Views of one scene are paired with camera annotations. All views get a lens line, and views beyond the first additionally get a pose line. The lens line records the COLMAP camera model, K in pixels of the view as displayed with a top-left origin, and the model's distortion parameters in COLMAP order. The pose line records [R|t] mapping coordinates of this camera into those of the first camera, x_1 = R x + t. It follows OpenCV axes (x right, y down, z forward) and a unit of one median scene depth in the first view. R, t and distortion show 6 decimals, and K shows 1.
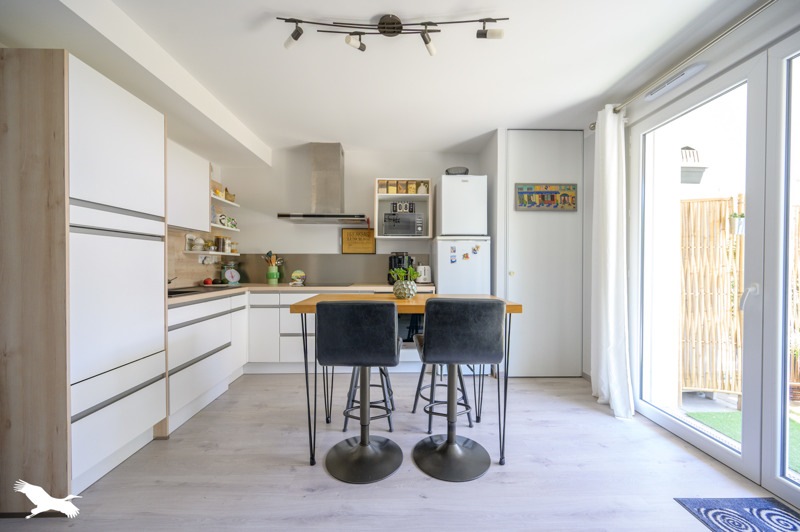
lens RADIAL K [[319.4, 0, 399.2], [0, 319.4, 269.2], [0, 0, 1]] dist [0.000618, -0.000026]
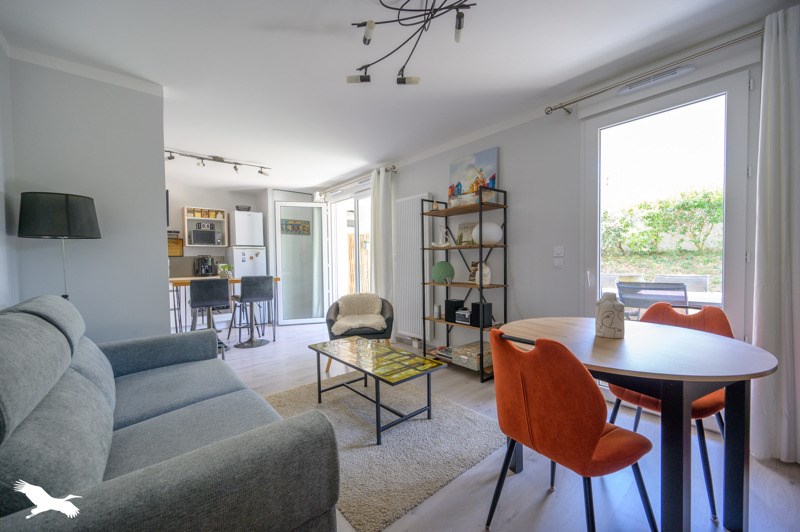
lens RADIAL K [[319.4, 0, 399.2], [0, 319.4, 269.2], [0, 0, 1]] dist [0.000618, -0.000026]
pose [[0.776441, -0.031528, 0.629400, -0.262291], [0.024903, 0.999503, 0.019347, 0.007658], [-0.629697, 0.000652, 0.776840, -0.860069]]
